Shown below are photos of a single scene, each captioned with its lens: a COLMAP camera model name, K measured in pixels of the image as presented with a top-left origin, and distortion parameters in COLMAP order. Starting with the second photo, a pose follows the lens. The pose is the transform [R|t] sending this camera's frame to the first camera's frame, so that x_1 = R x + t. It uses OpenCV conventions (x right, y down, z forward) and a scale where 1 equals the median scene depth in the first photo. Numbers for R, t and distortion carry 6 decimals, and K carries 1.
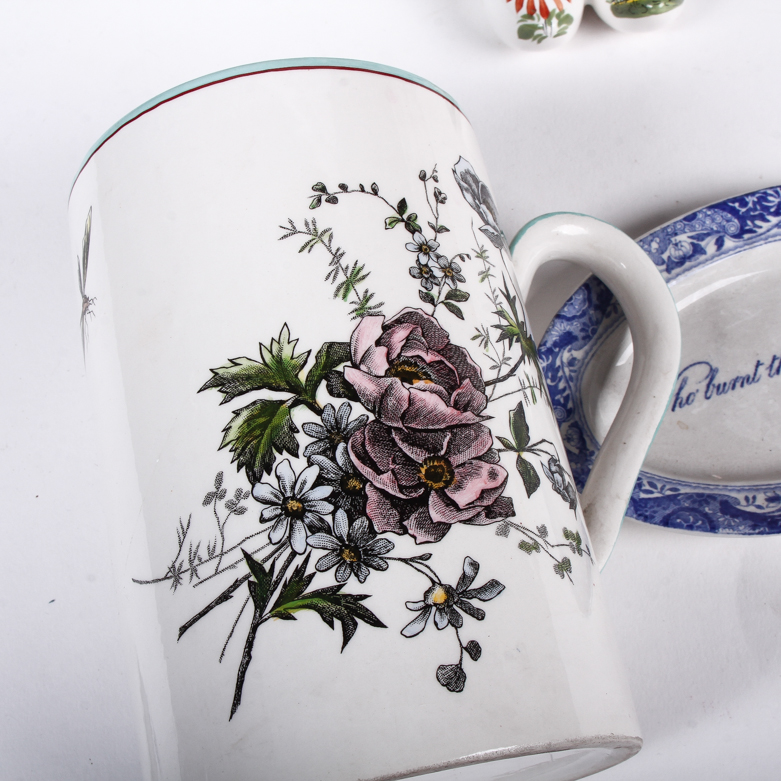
lens RADIAL K [[1336.4, 0, 393.1], [0, 1336.4, 391.5], [0, 0, 1]] dist [-0.094459, 0.000000]
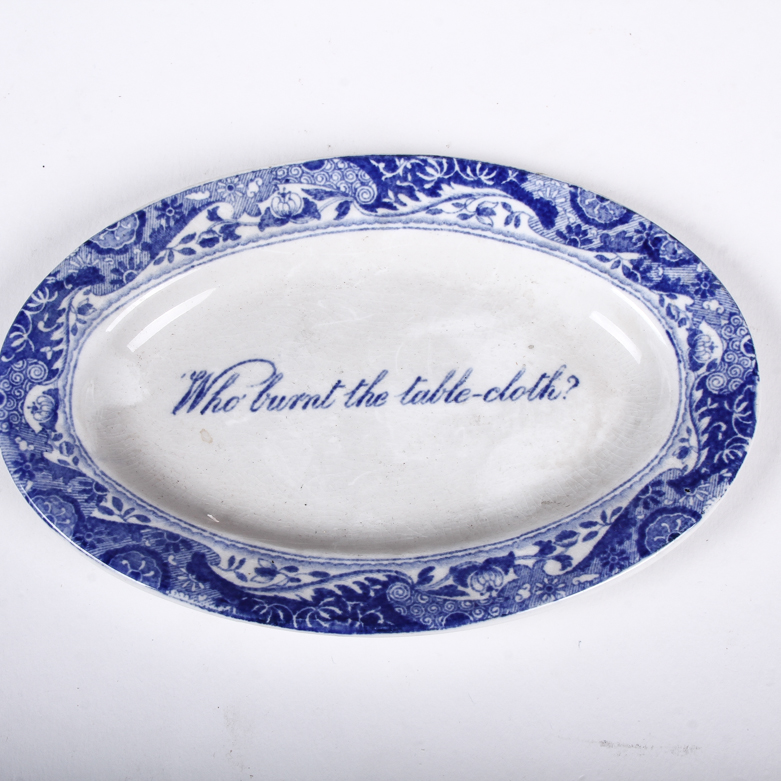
lens RADIAL K [[1336.4, 0, 388.9], [0, 1336.4, 390.5], [0, 0, 1]] dist [-0.094459, 0.000000]
pose [[0.959634, 0.280498, 0.020560, 0.288134], [-0.281038, 0.959184, 0.031374, -0.048345], [-0.010920, -0.035886, 0.999296, 0.276226]]
